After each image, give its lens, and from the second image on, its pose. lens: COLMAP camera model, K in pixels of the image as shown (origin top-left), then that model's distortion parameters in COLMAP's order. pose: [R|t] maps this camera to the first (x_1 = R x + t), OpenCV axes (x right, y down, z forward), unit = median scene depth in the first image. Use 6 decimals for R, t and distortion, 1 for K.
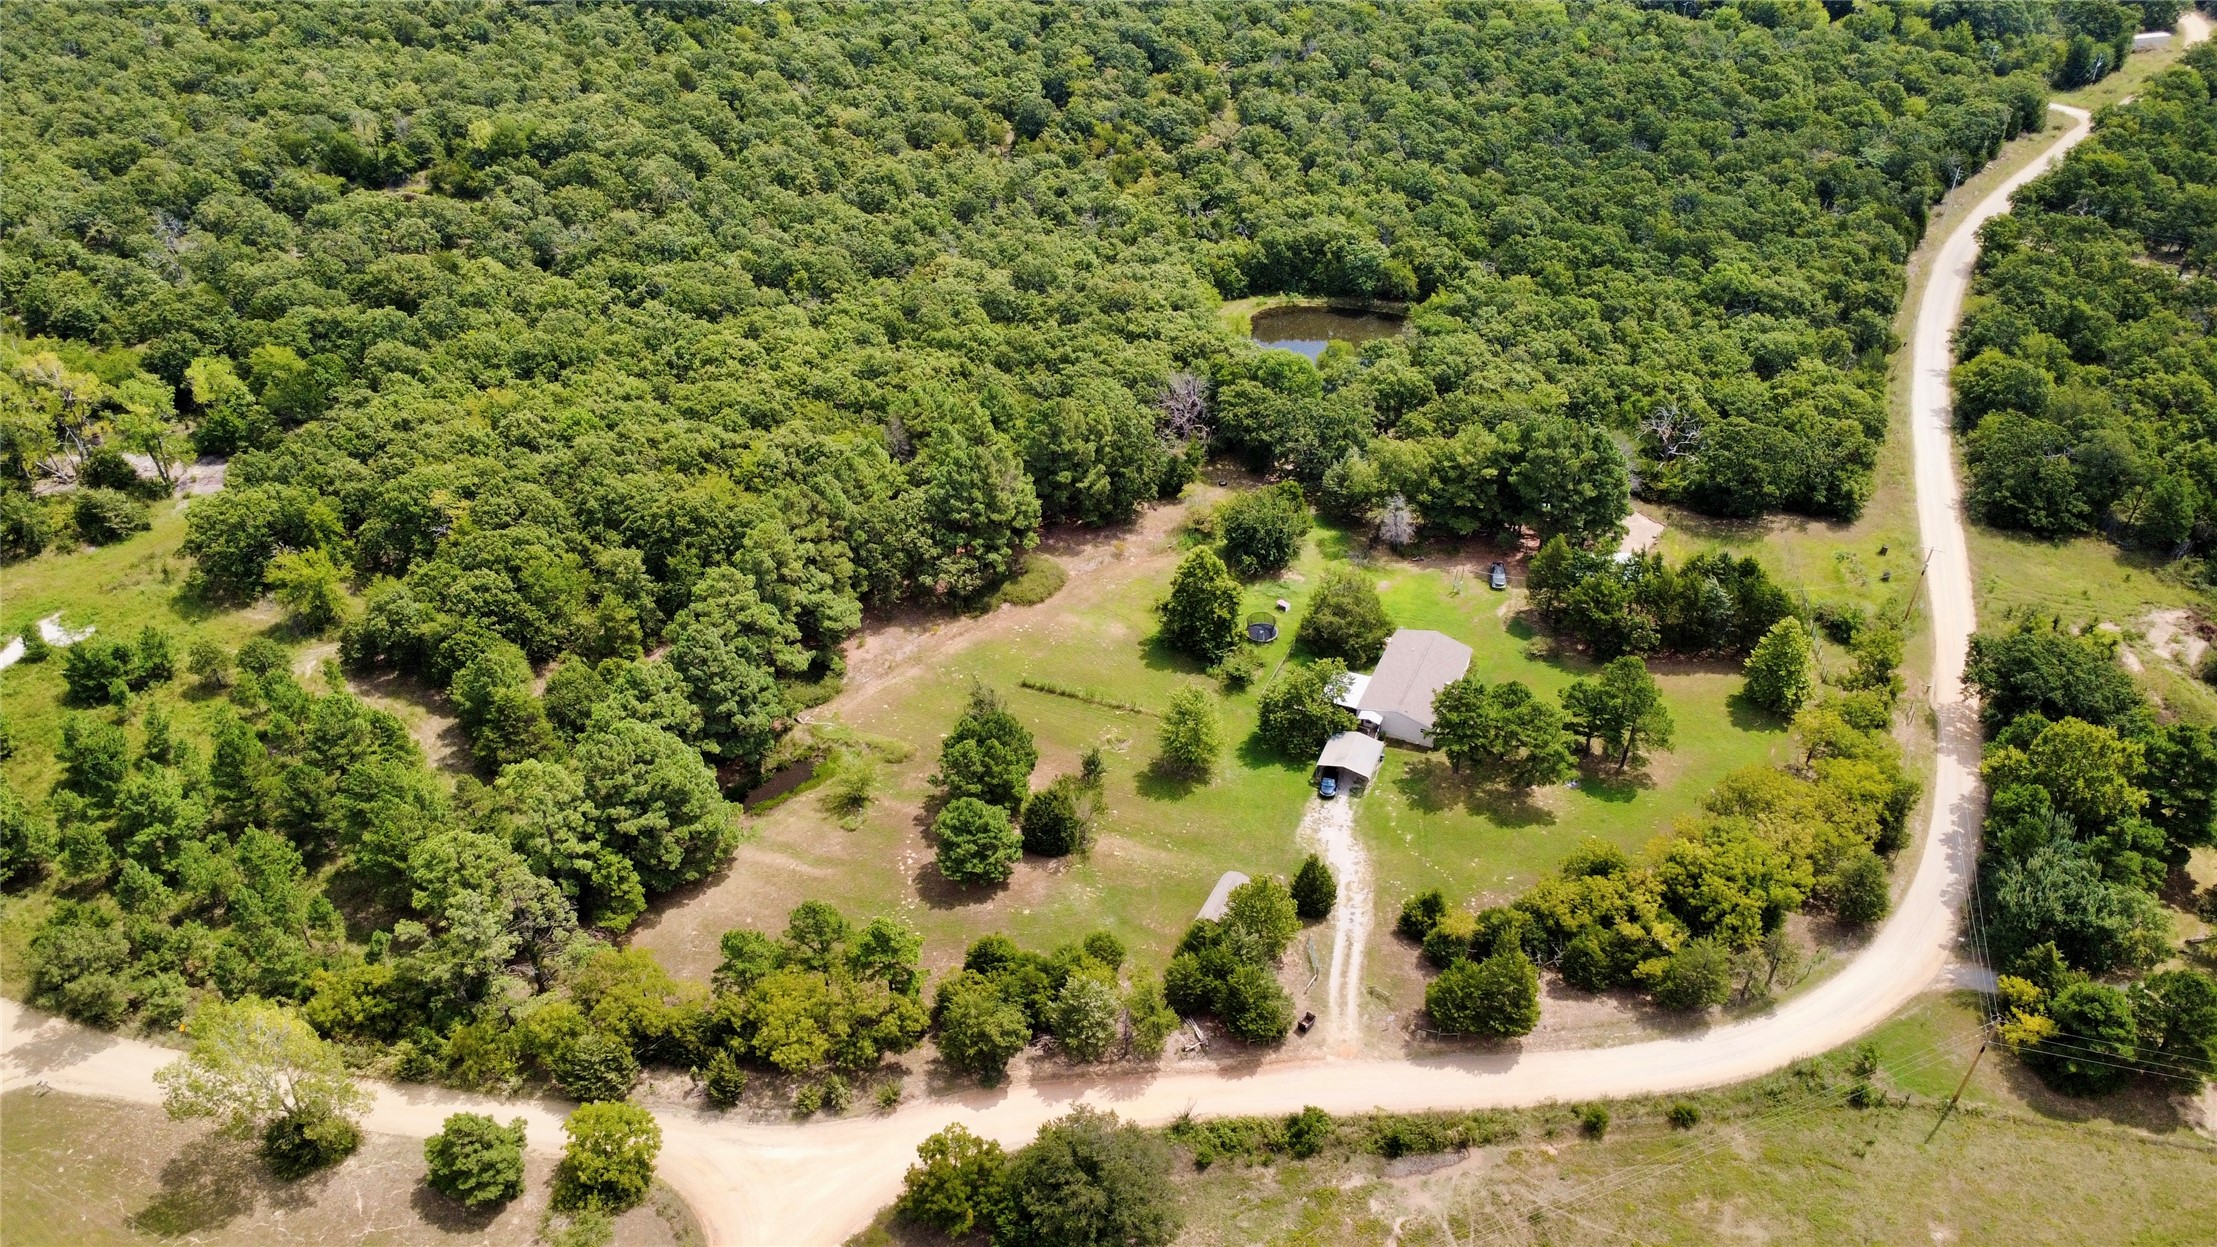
lens RADIAL K [[1608.5, 0, 1108.5], [0, 1608.5, 623.5], [0, 0, 1]] dist [-0.000183, 0.007399]
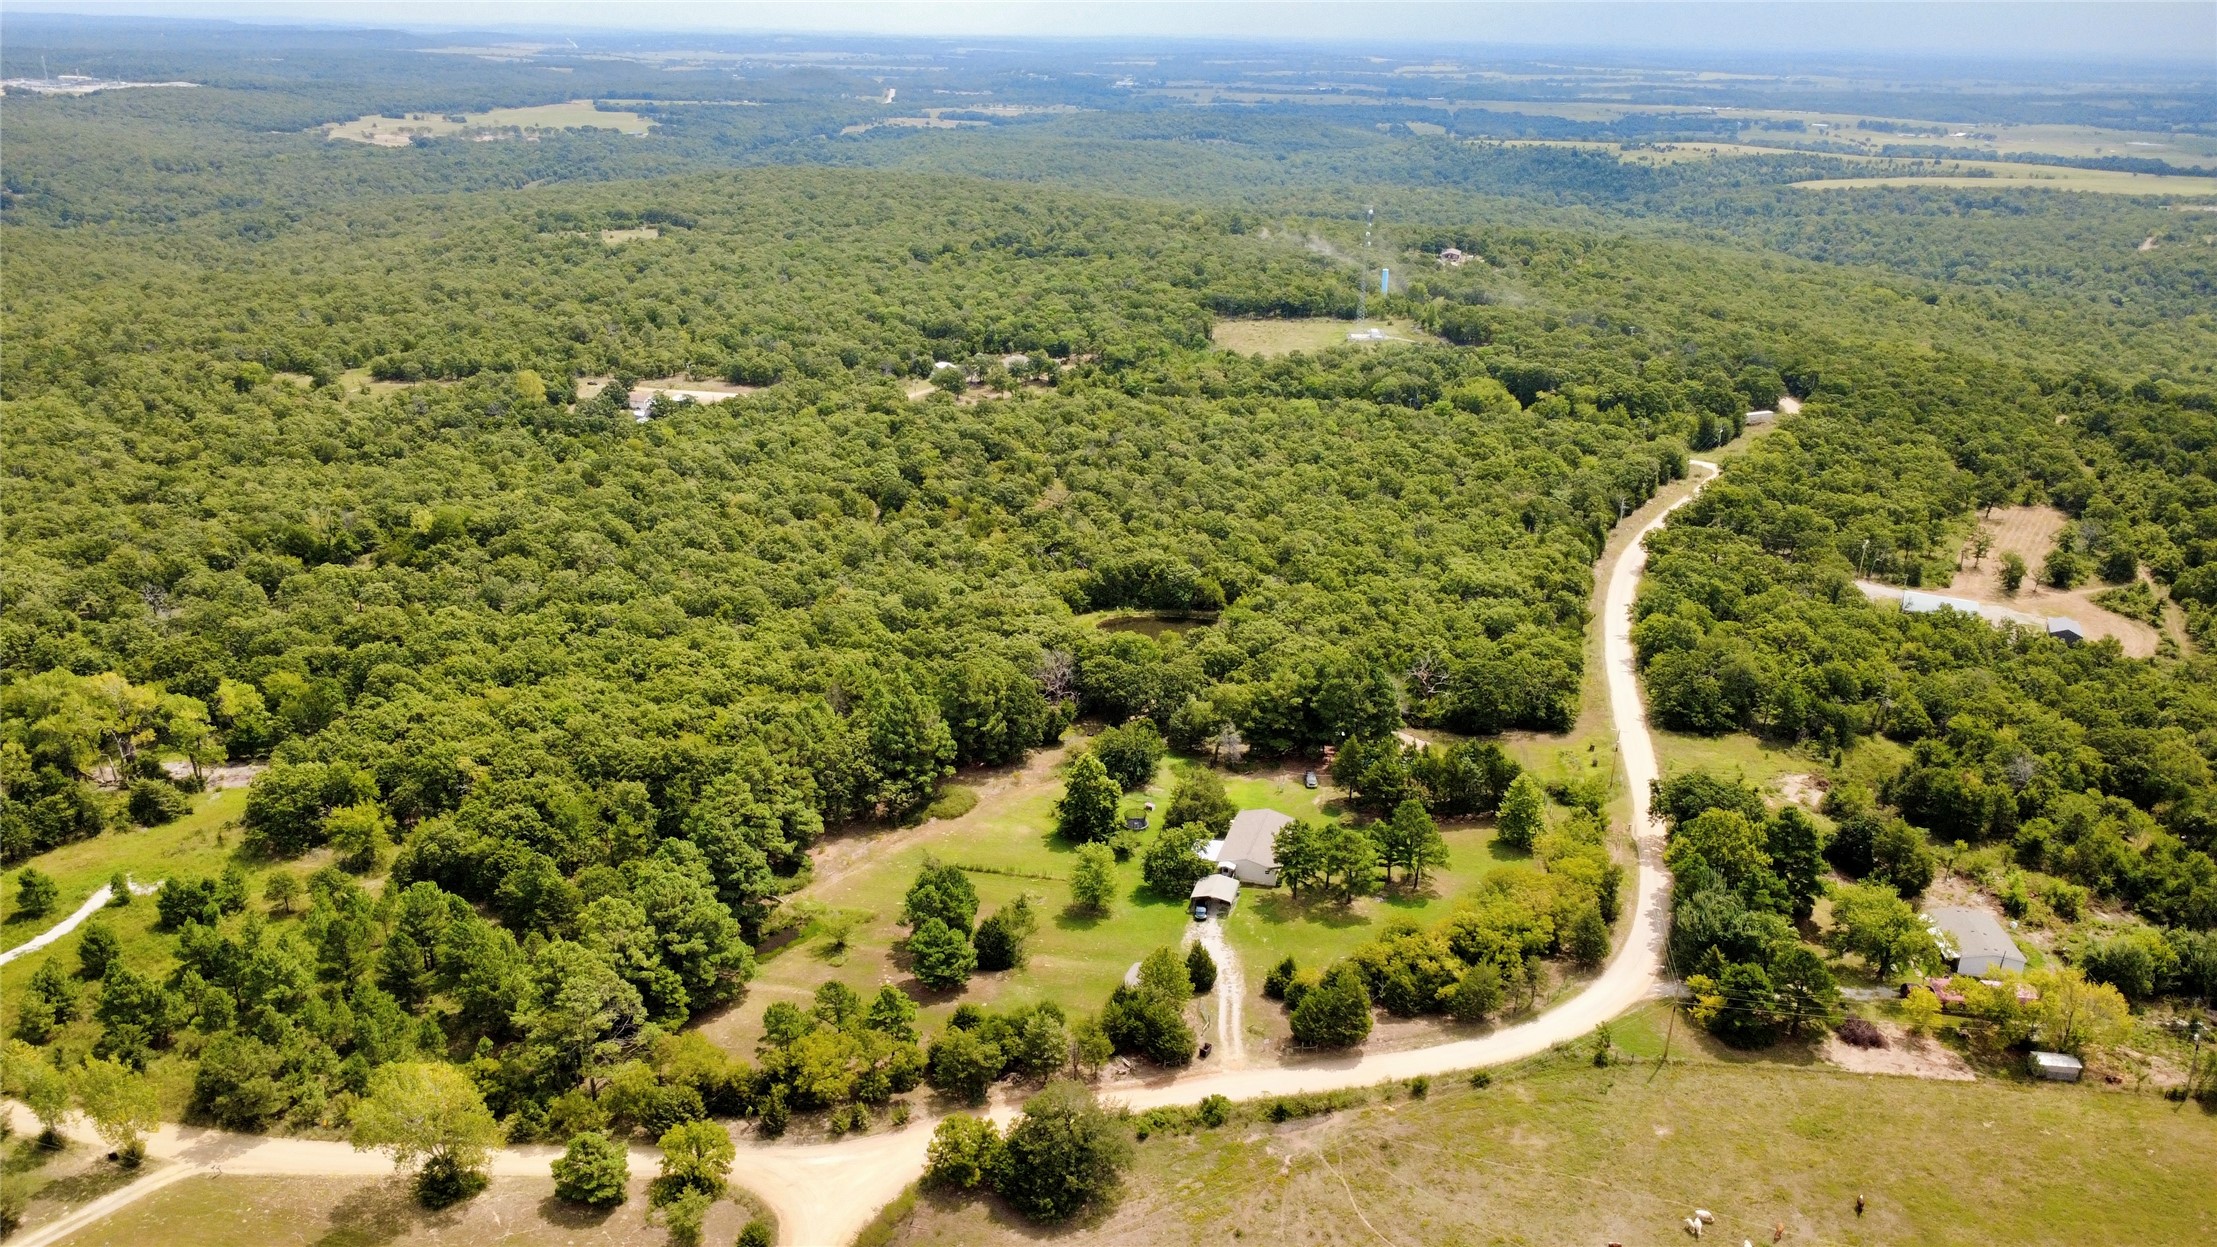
lens RADIAL K [[1608.5, 0, 1108.5], [0, 1608.5, 623.5], [0, 0, 1]] dist [-0.000183, 0.007399]
pose [[0.991183, -0.041861, 0.125711, -0.073999], [0.072828, 0.964728, -0.252973, 0.158069], [-0.110688, 0.259898, 0.959271, -0.247963]]
